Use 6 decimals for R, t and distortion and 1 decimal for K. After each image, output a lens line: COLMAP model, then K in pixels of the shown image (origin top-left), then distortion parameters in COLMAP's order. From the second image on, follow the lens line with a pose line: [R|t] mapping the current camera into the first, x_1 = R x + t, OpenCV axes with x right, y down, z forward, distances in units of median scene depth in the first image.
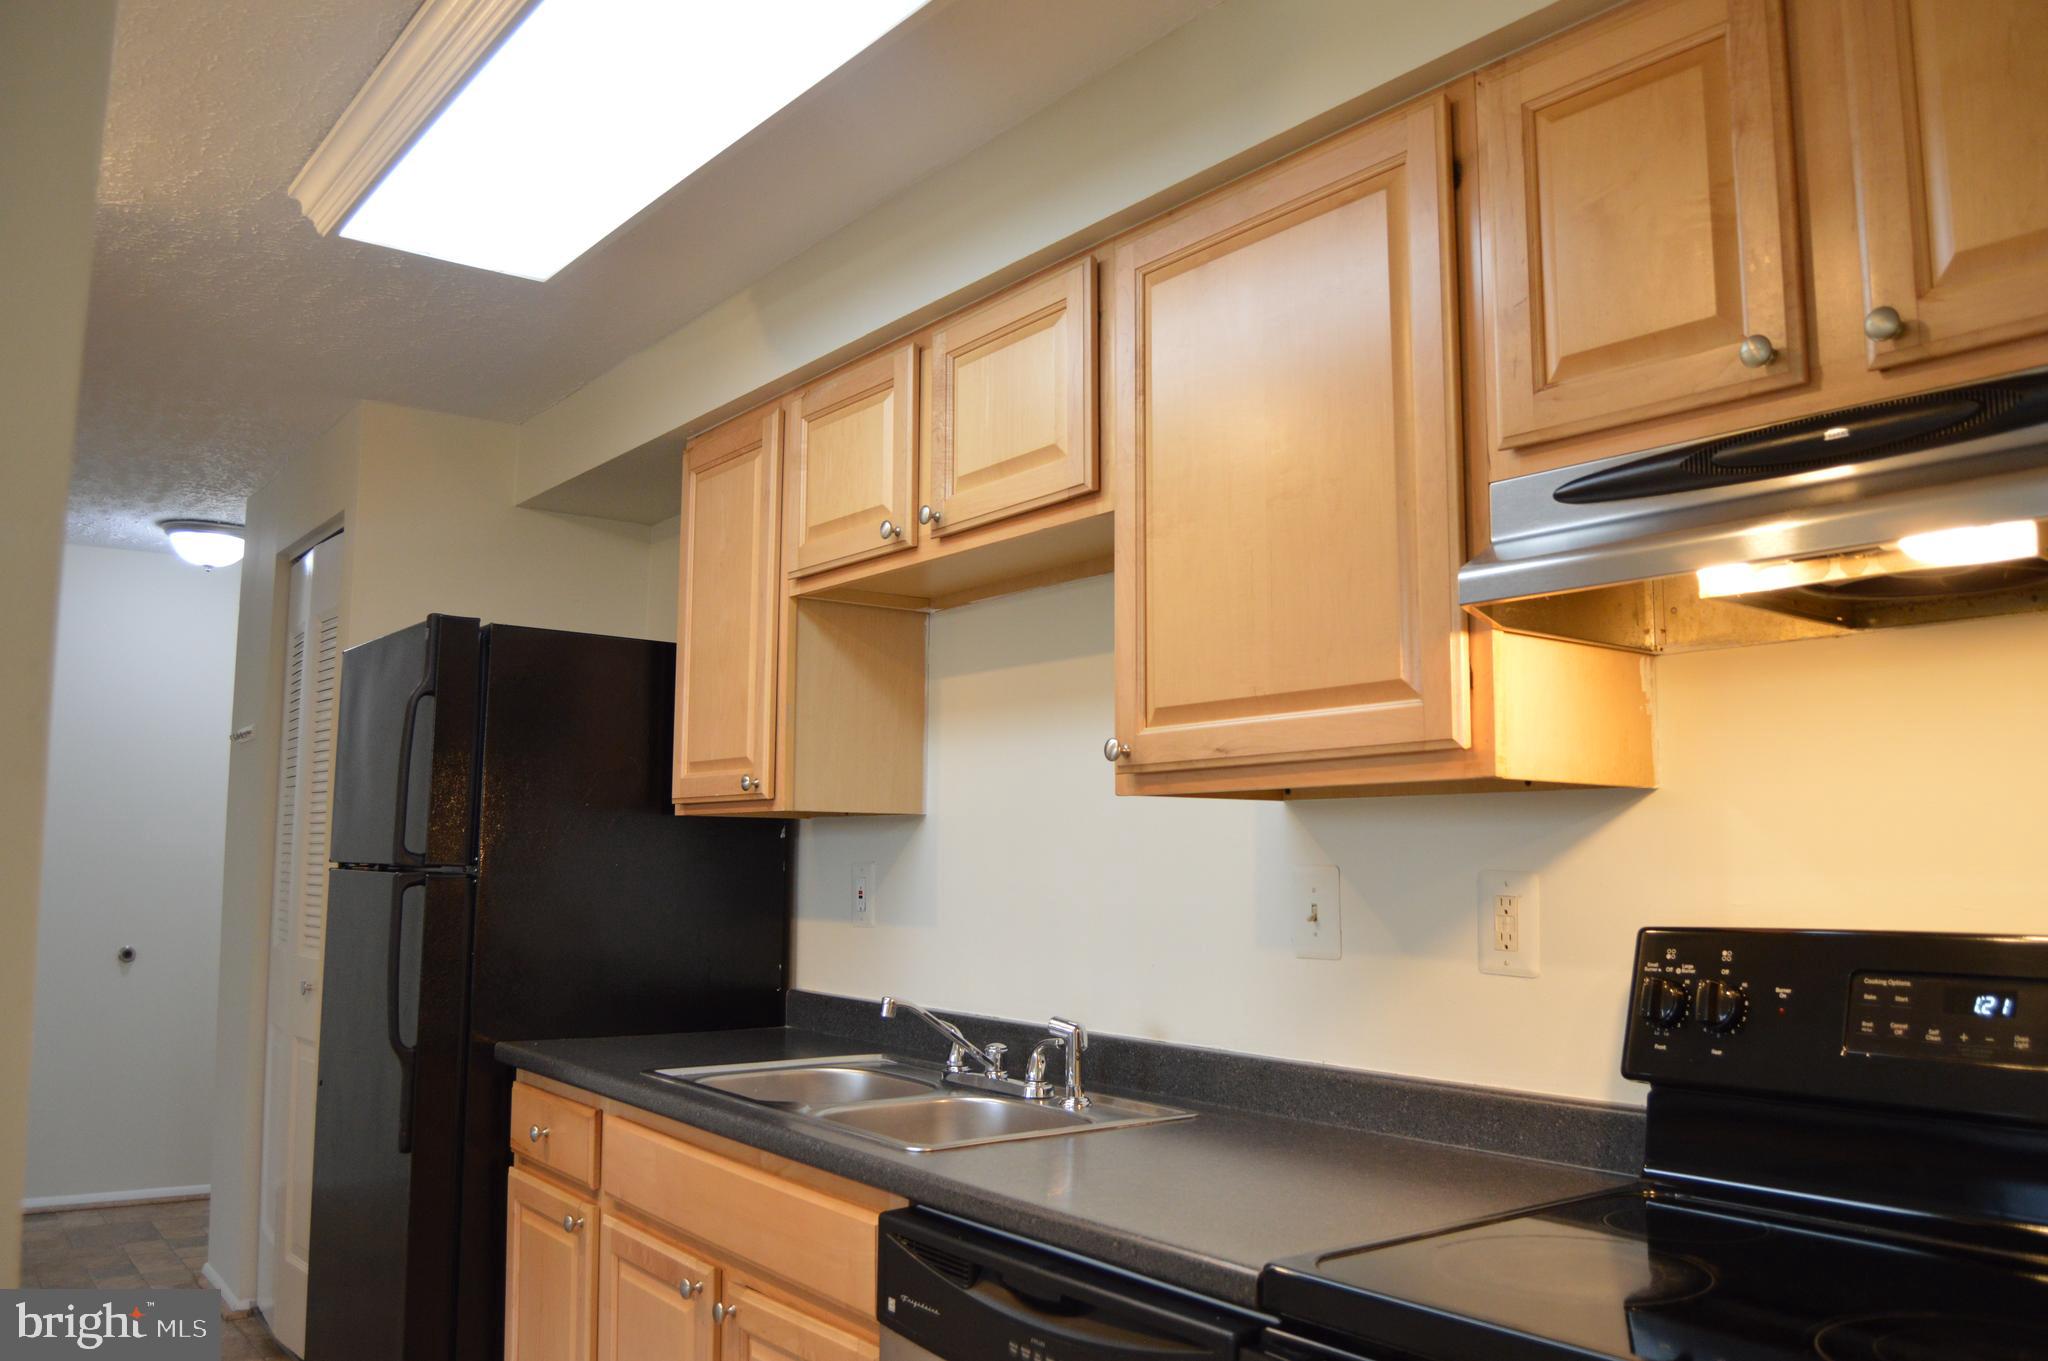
lens RADIAL K [[1618.7, 0, 1029.7], [0, 1618.7, 681.8], [0, 0, 1]] dist [-0.097582, 0.035605]
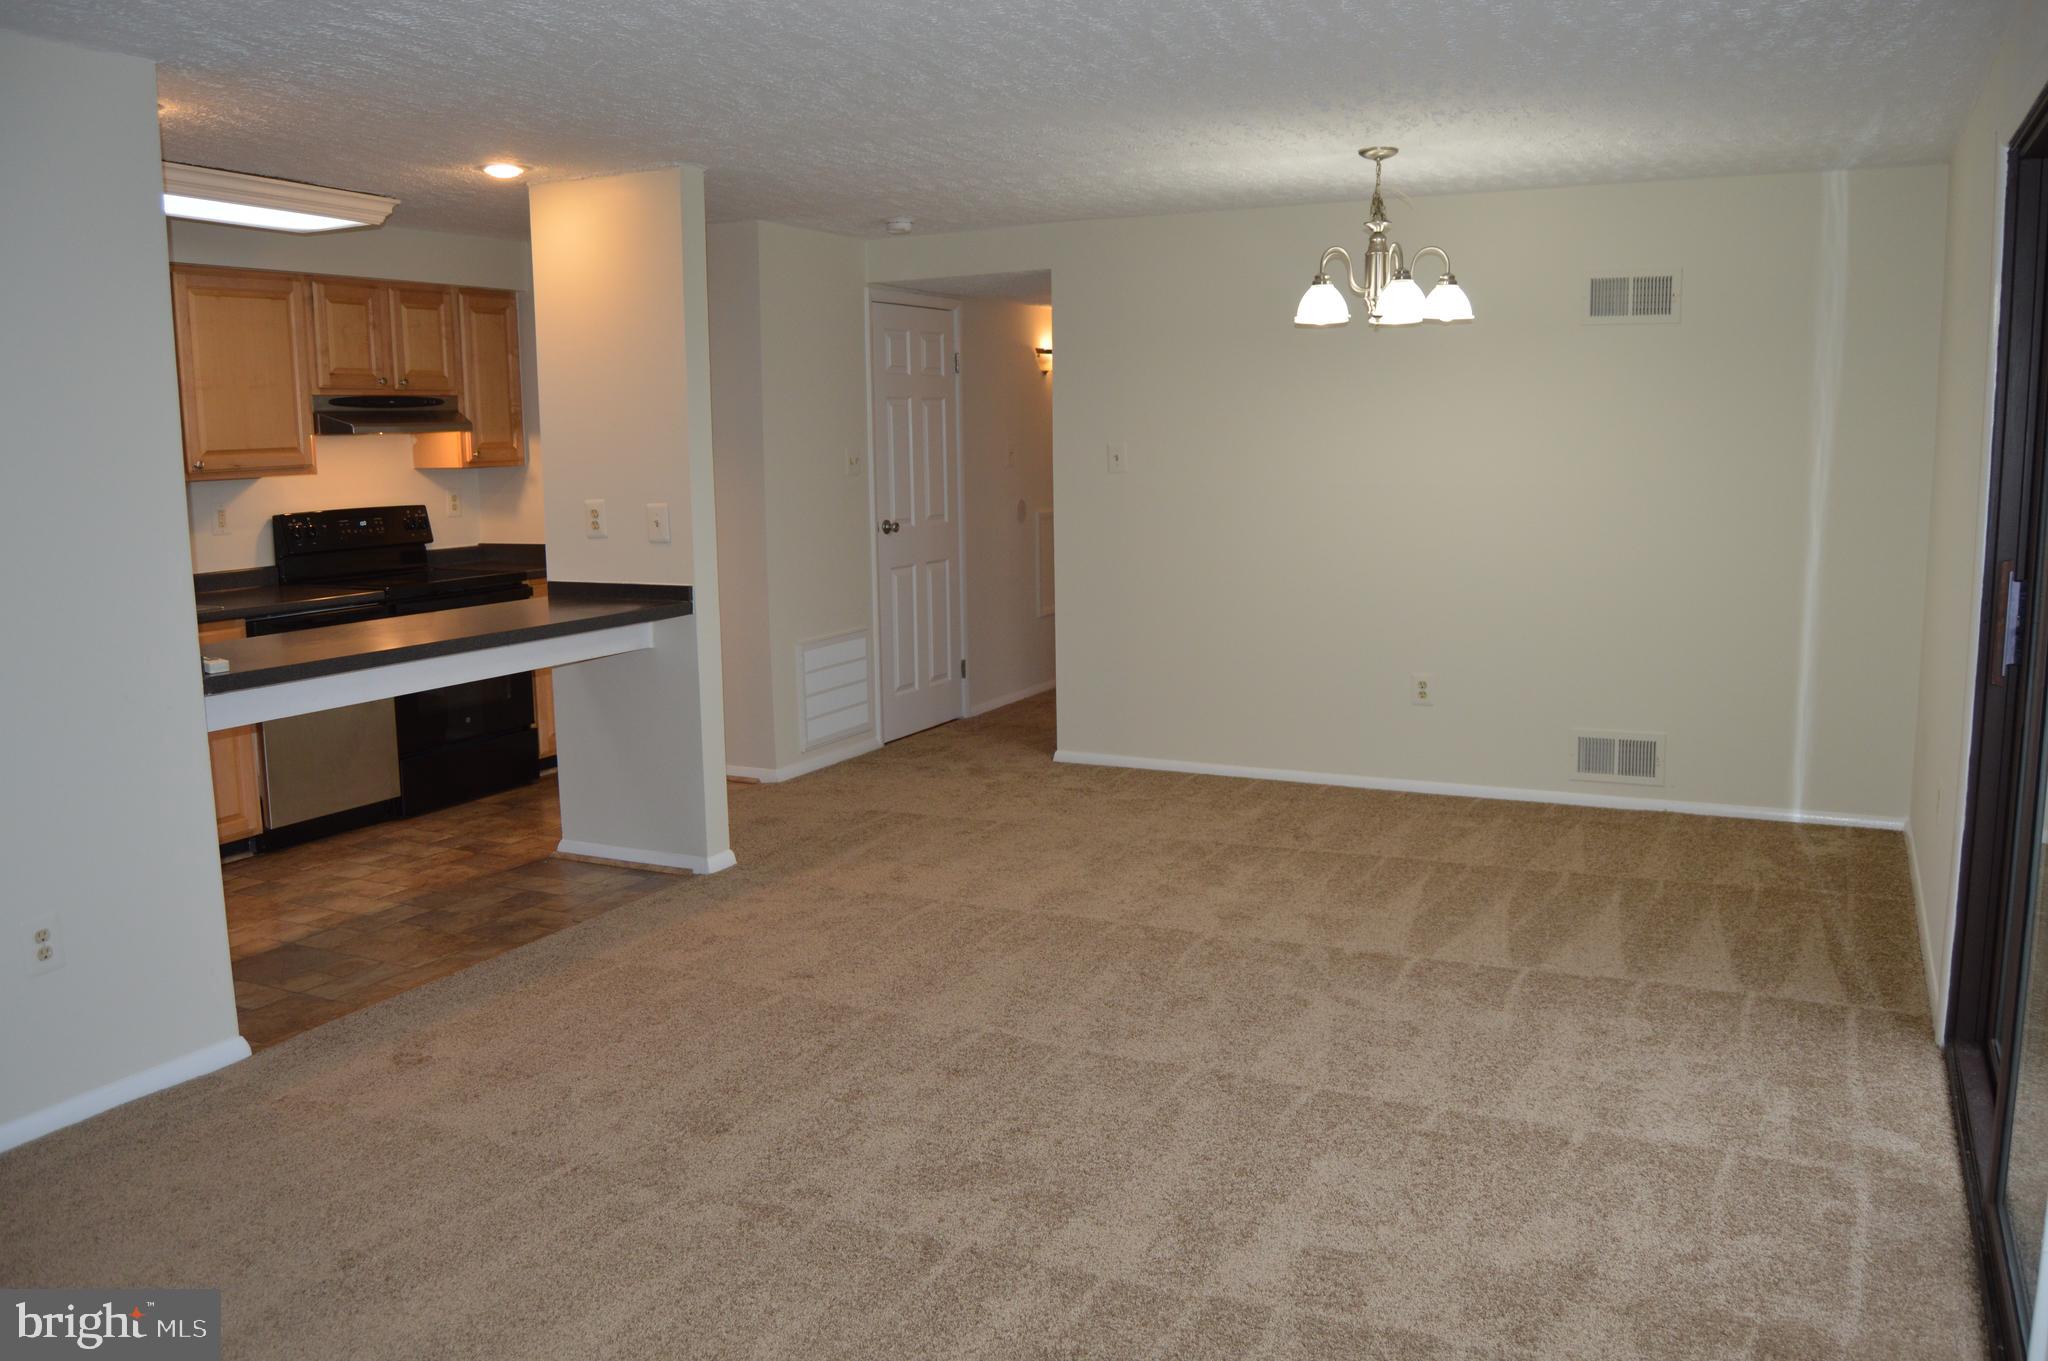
lens RADIAL K [[1618.7, 0, 1029.7], [0, 1618.7, 681.8], [0, 0, 1]] dist [-0.097582, 0.035605]
pose [[-0.451145, -0.142588, 0.880986, -3.174655], [-0.091315, 0.989348, 0.113365, -0.028799], [-0.887766, -0.029304, -0.459360, 0.997868]]
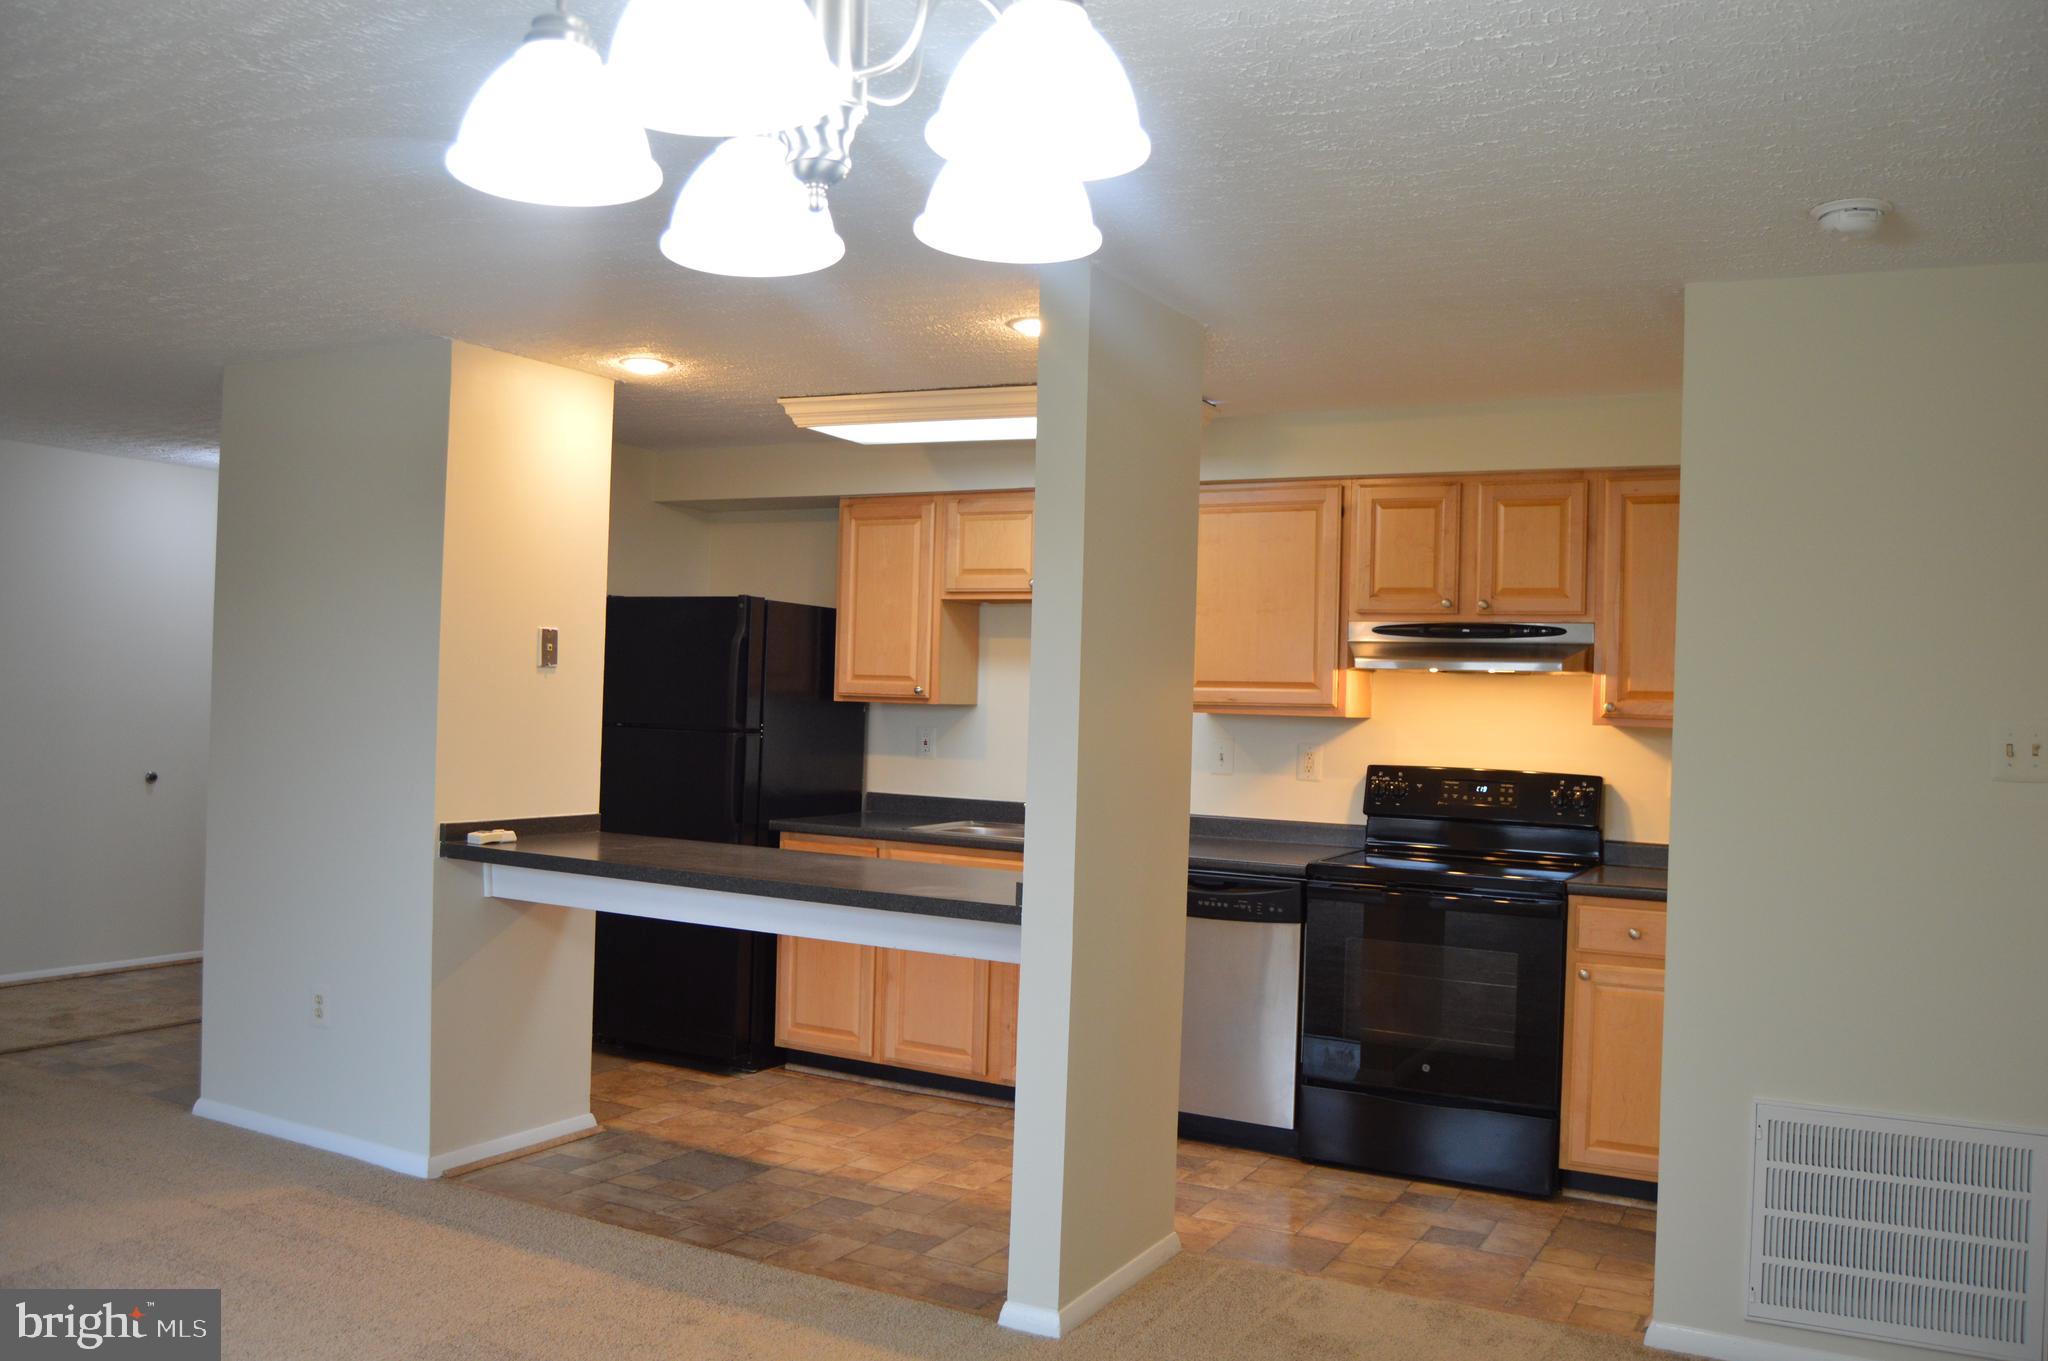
lens RADIAL K [[1618.7, 0, 1029.7], [0, 1618.7, 681.8], [0, 0, 1]] dist [-0.097582, 0.035605]
pose [[0.905249, 0.021099, 0.424357, -1.315311], [-0.068479, 0.992954, 0.096710, -0.222361], [-0.419327, -0.116606, 0.900316, -1.283136]]
